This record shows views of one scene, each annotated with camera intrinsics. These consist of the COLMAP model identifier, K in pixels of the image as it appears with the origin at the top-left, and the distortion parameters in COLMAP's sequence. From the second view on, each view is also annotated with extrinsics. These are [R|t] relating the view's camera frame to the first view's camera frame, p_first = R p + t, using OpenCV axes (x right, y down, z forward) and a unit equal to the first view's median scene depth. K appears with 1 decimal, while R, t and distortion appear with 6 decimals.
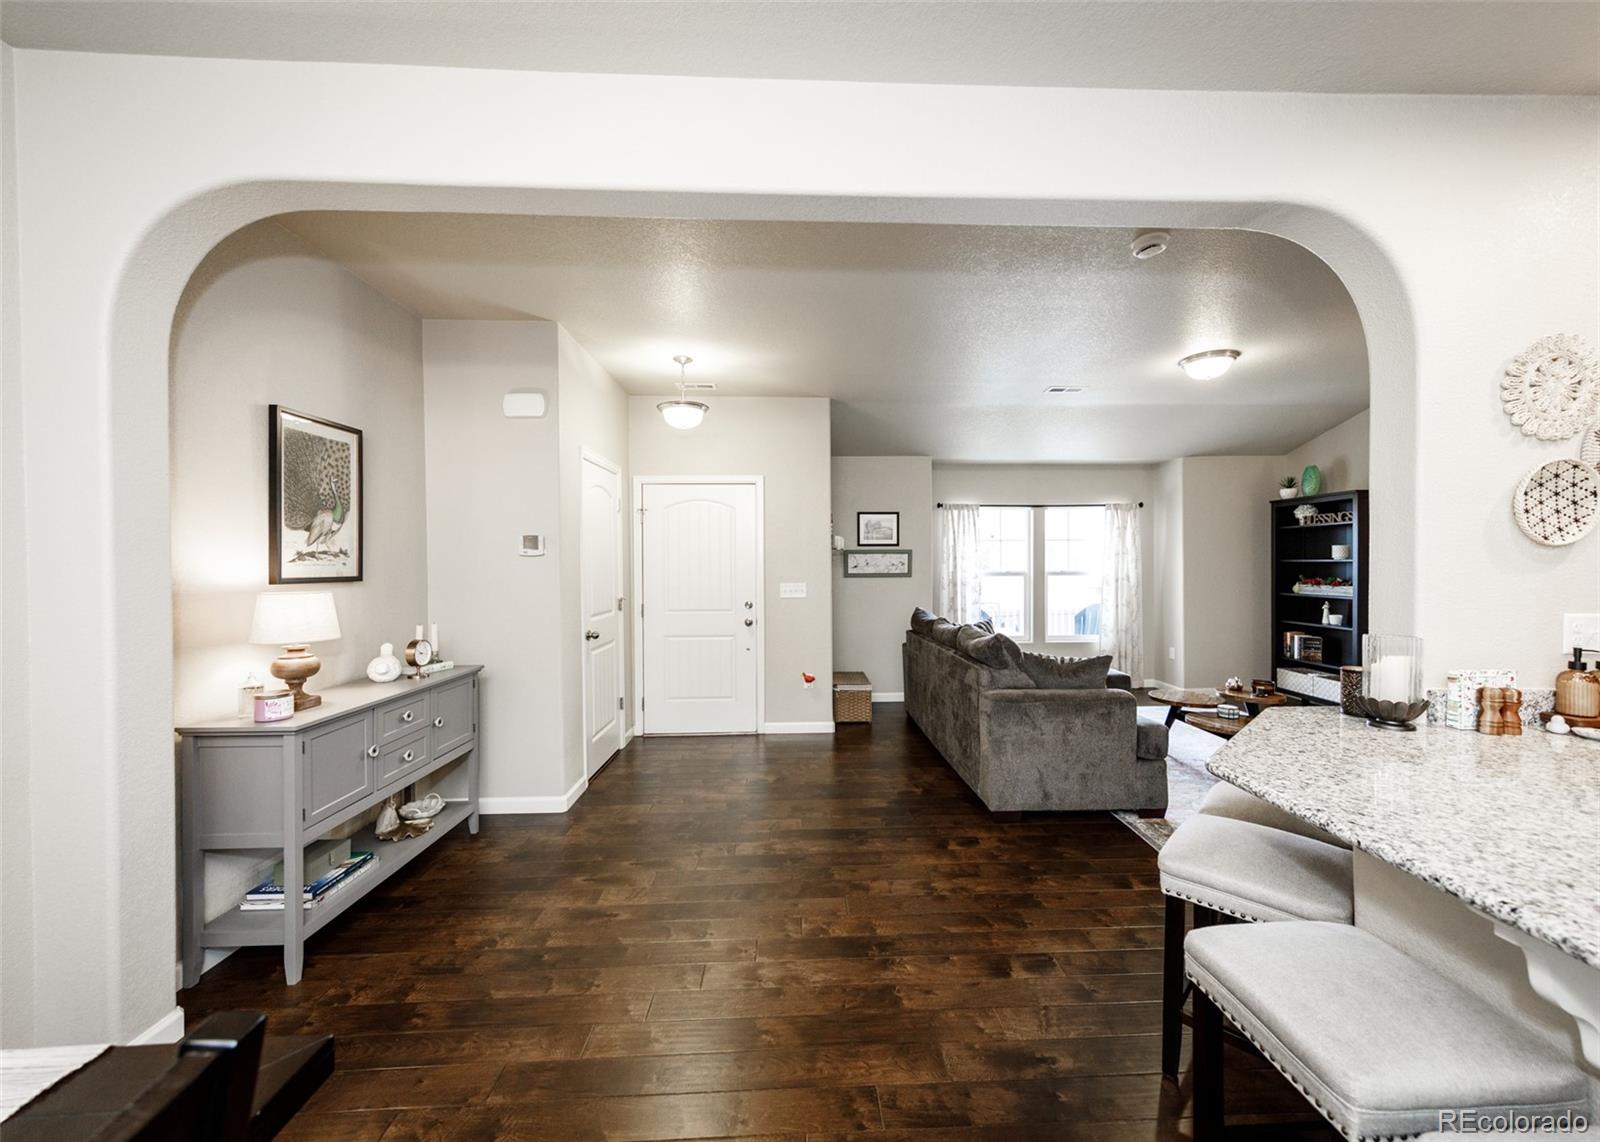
lens RADIAL K [[600.6, 0, 815.3], [0, 600.6, 569.3], [0, 0, 1]] dist [0.004656, -0.000587]
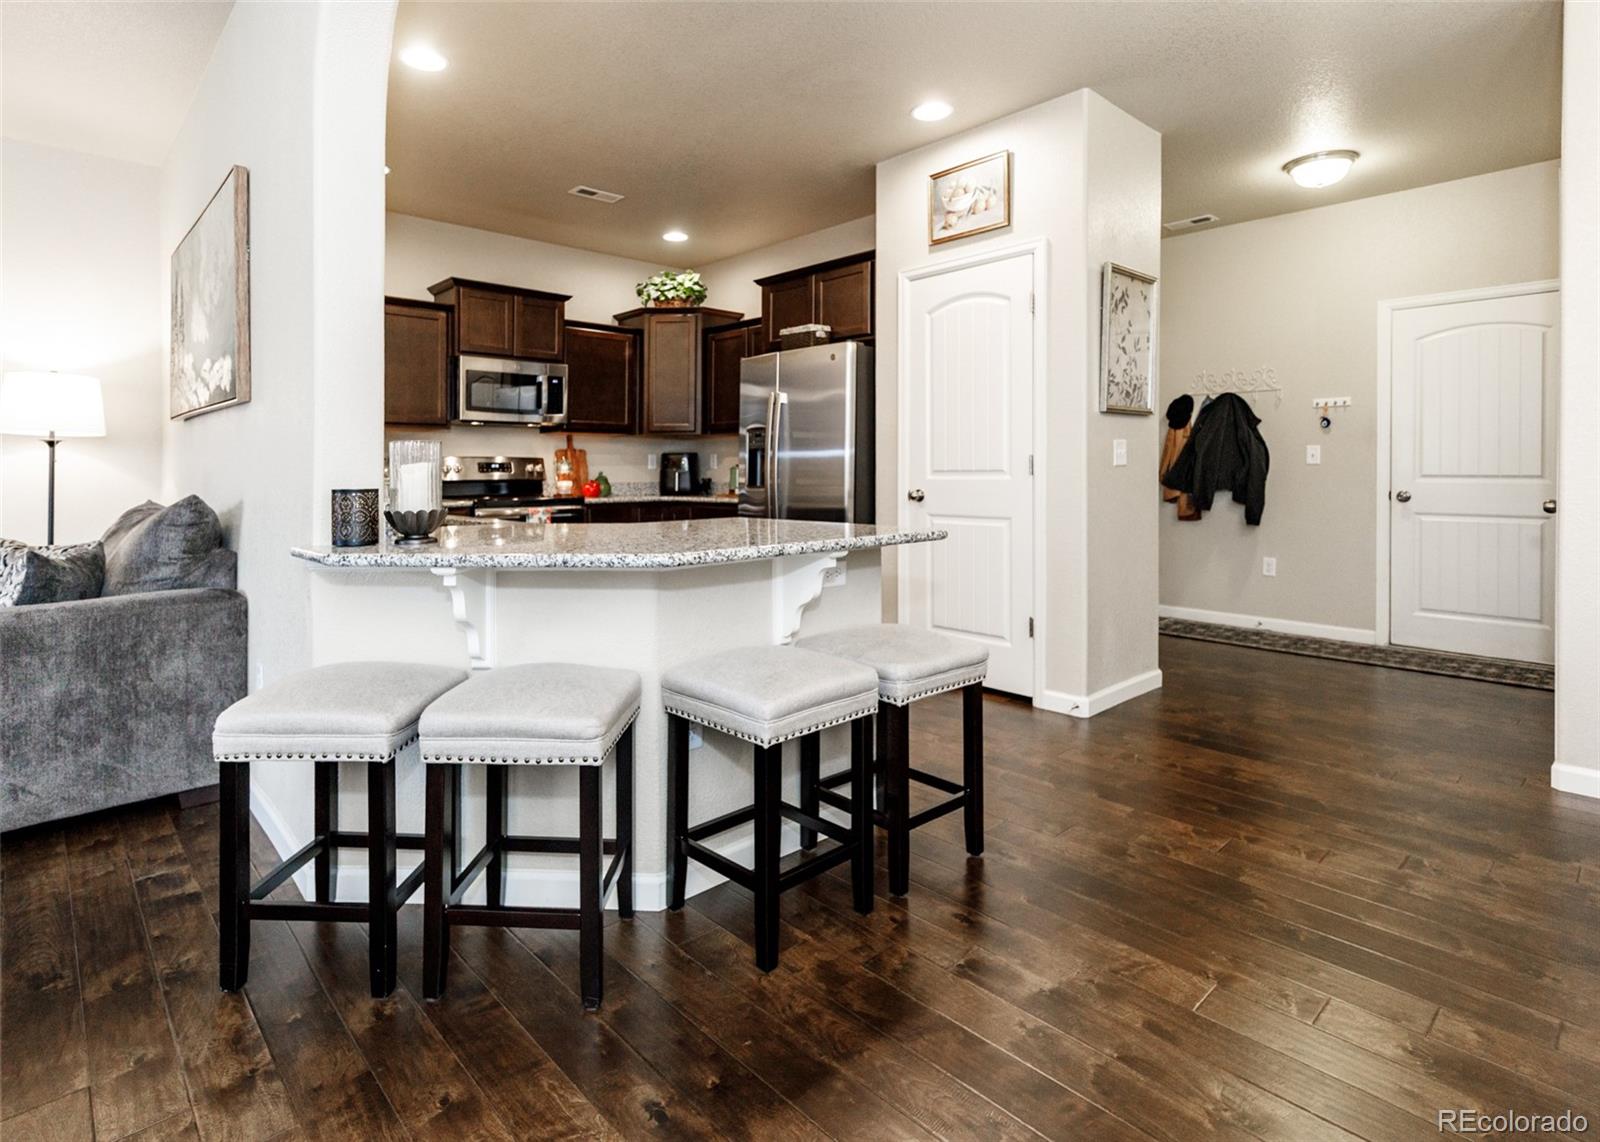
lens RADIAL K [[826.3, 0, 760.4], [0, 826.3, 485.4], [0, 0, 1]] dist [0.007440, -0.003421]
pose [[-0.640223, -0.004335, 0.768177, -0.111148], [0.014572, 0.999736, 0.017786, 0.056319], [-0.768051, 0.022580, -0.639991, 0.491075]]
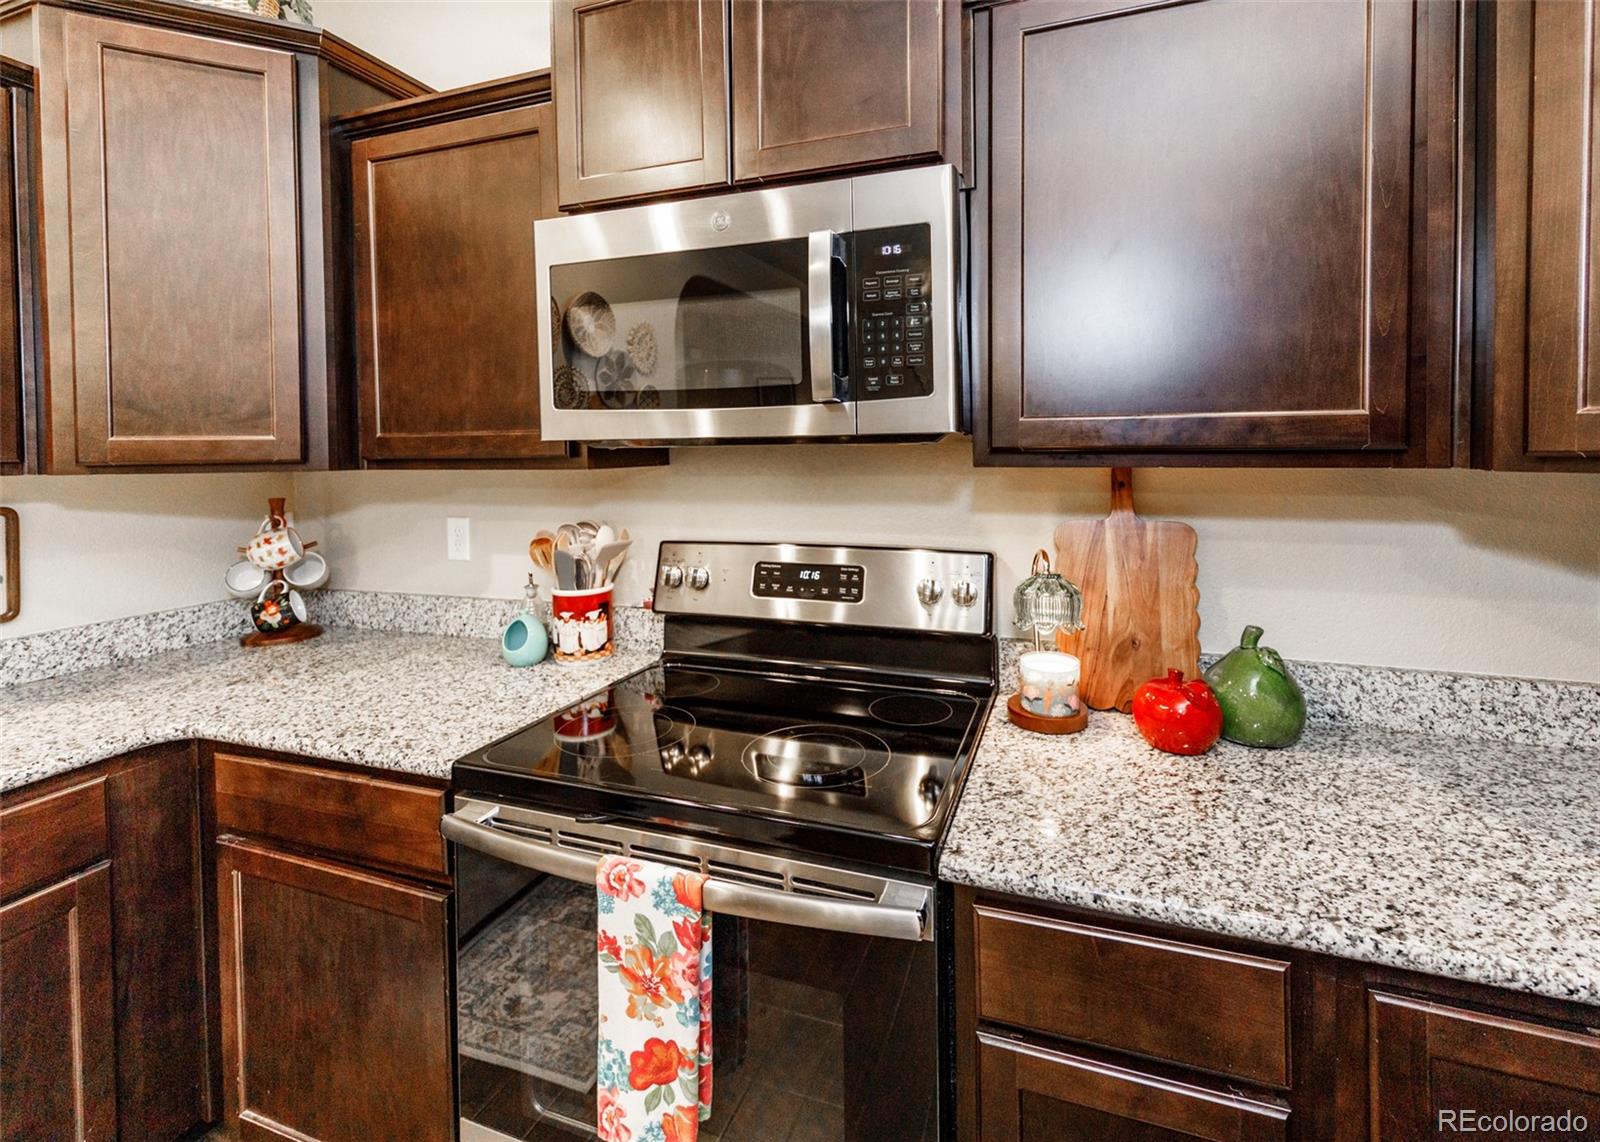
lens RADIAL K [[708.9, 0, 832.0], [0, 708.9, 447.7], [0, 0, 1]] dist [0.007943, -0.001192]
pose [[0.388325, 0.010365, 0.921464, 0.715508], [0.011660, 0.999801, -0.016160, -0.004504], [-0.921449, 0.017019, 0.388127, -0.076339]]
